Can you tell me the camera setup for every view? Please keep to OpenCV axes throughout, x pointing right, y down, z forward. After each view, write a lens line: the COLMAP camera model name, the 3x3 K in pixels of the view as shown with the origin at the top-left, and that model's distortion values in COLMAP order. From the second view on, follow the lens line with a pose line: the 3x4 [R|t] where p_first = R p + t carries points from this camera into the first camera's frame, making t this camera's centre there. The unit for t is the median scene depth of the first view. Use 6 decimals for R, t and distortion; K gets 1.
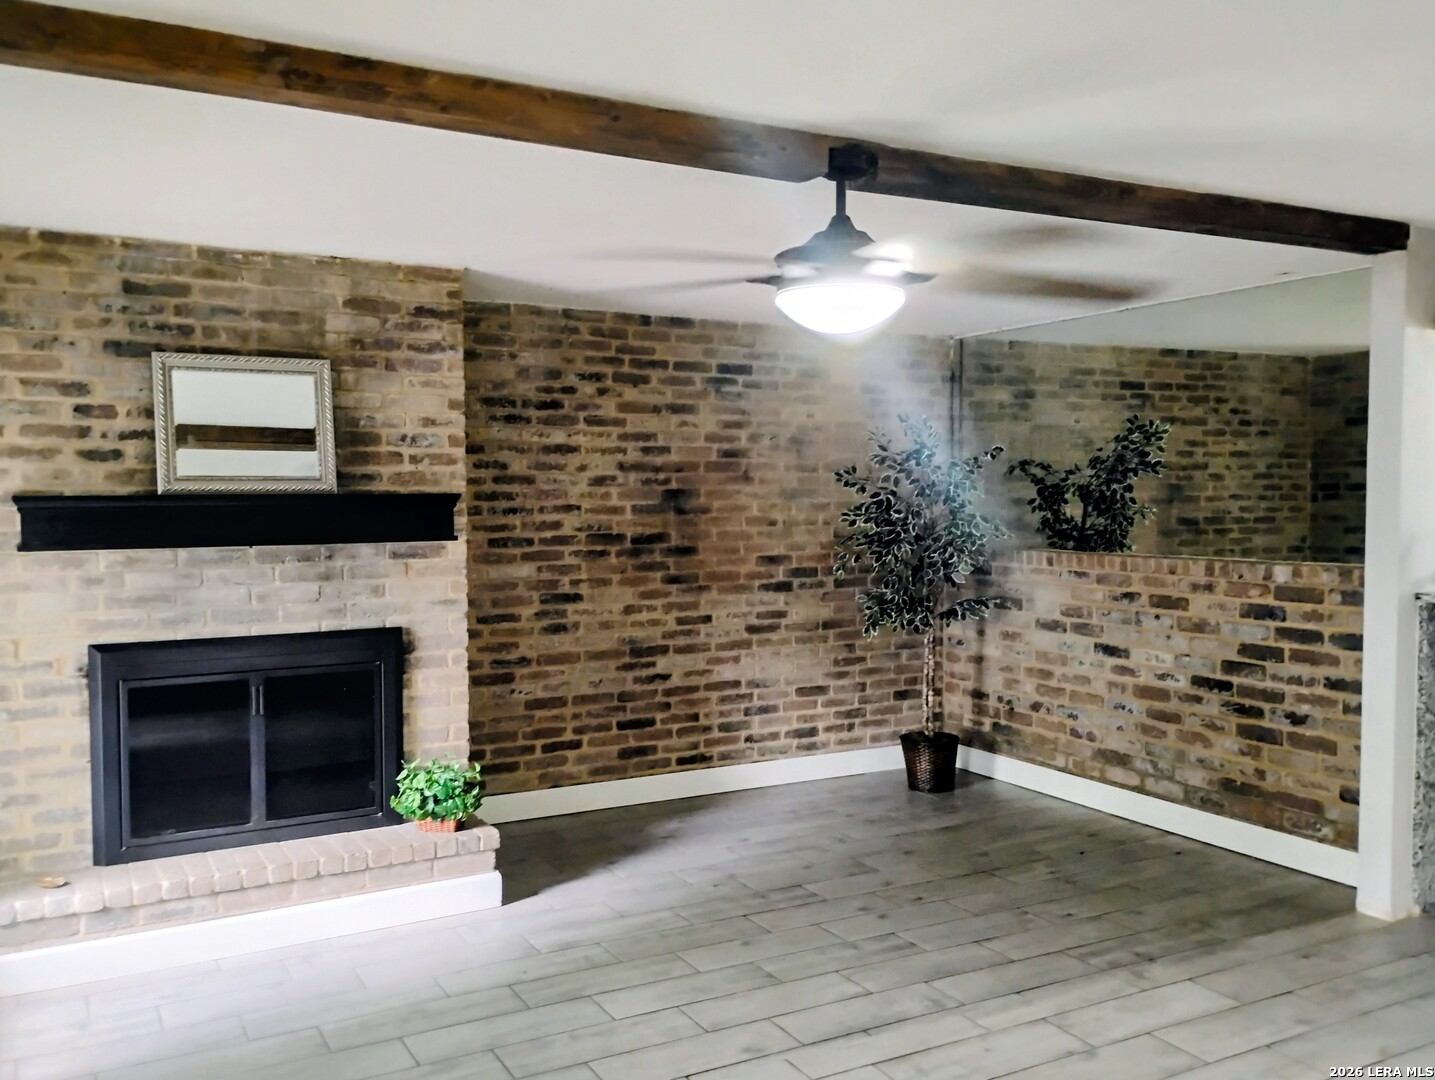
lens RADIAL K [[1236.2, 0, 717.5], [0, 1236.2, 540.0], [0, 0, 1]] dist [0.052149, -0.005950]
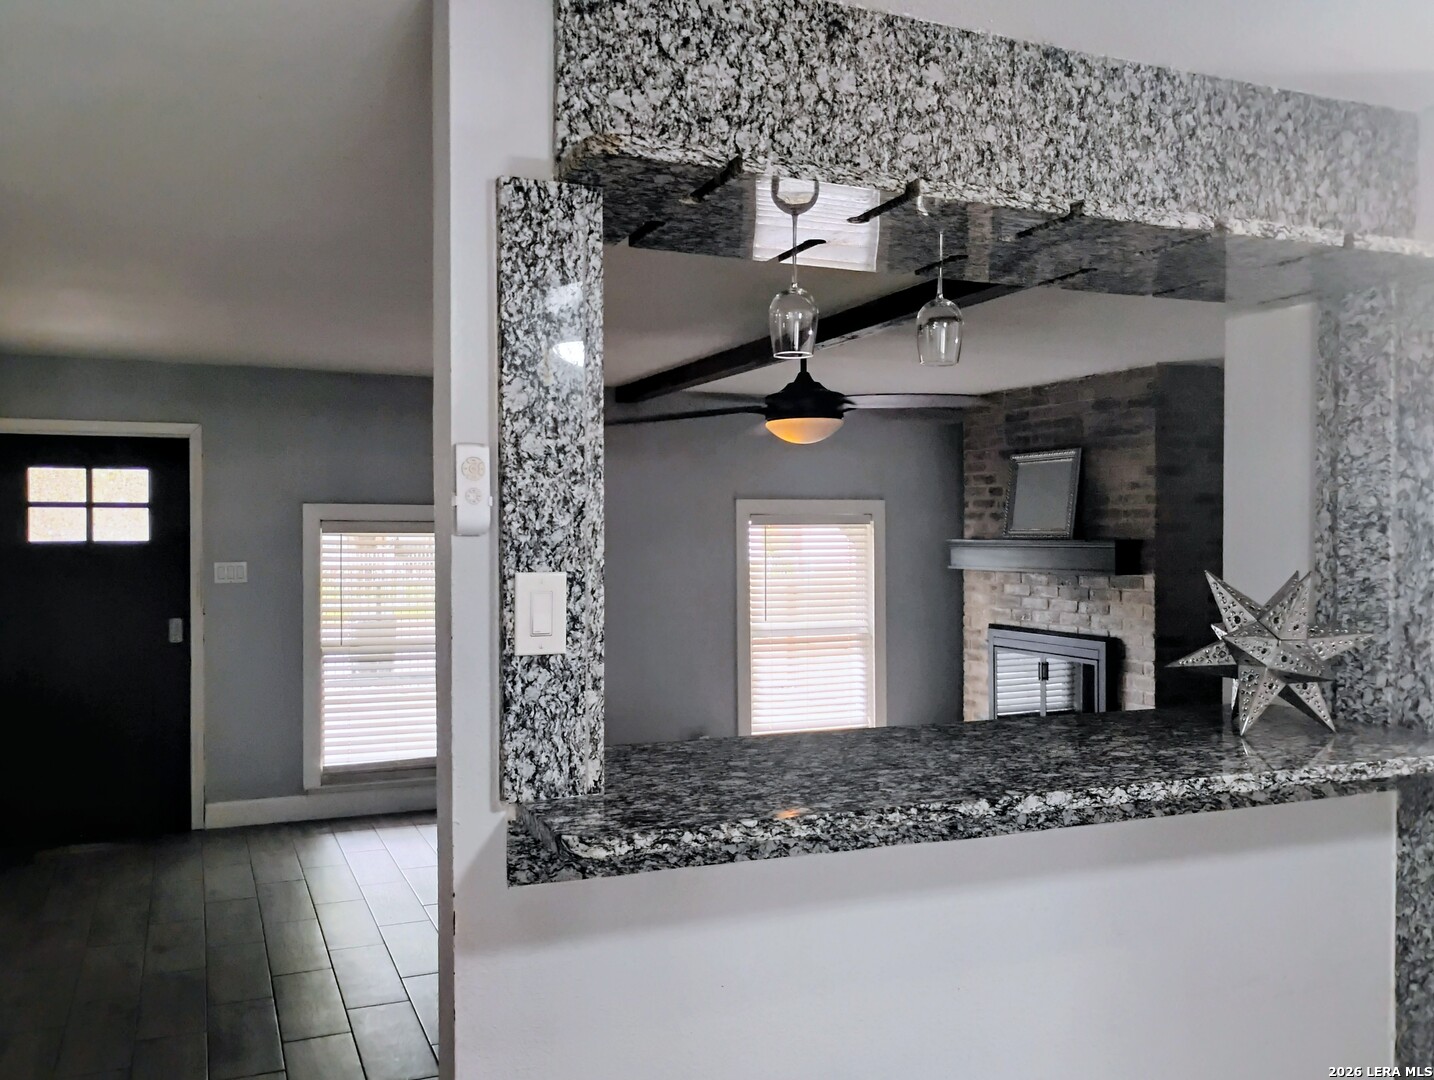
lens RADIAL K [[1235.3, 0, 717.0], [0, 1235.3, 540.0], [0, 0, 1]] dist [0.052149, -0.005950]
pose [[-0.101526, 0.008672, -0.994795, 1.155752], [-0.041272, 0.999064, 0.012922, -0.036901], [0.993976, 0.042369, -0.101073, 0.712011]]
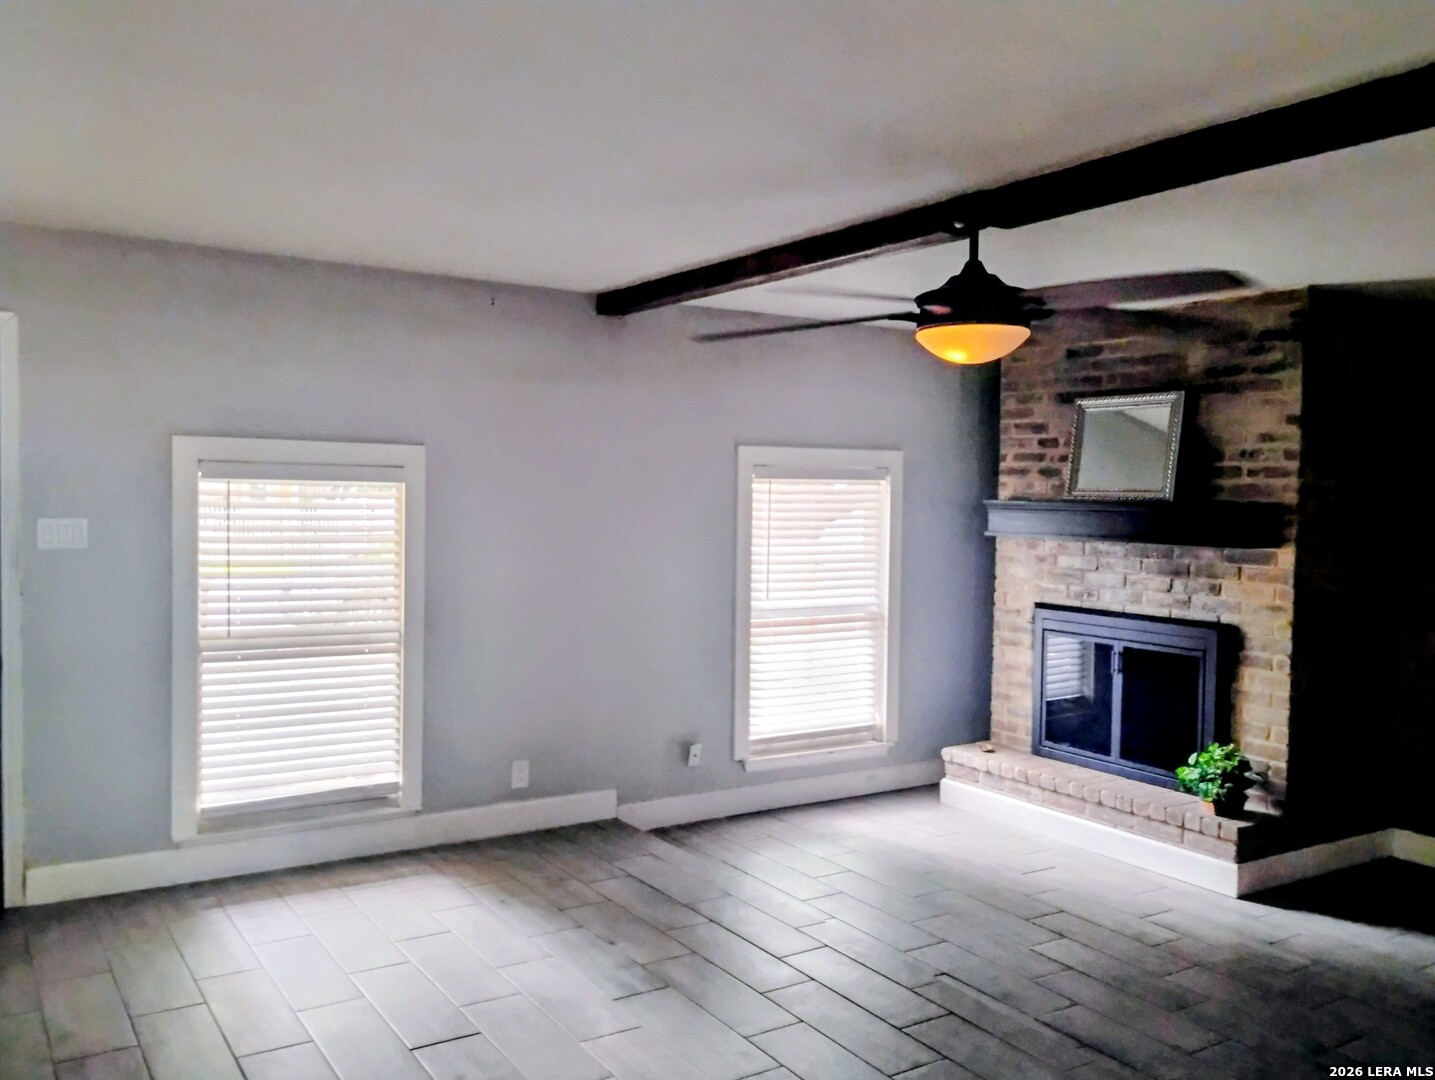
lens RADIAL K [[1206.7, 0, 717.5], [0, 1206.7, 540.0], [0, 0, 1]] dist [0.047032, -0.050274]
pose [[0.071472, 0.046388, -0.996363, 0.799342], [-0.058261, 0.997407, 0.042257, -0.024632], [0.995740, 0.055029, 0.073990, 0.468449]]
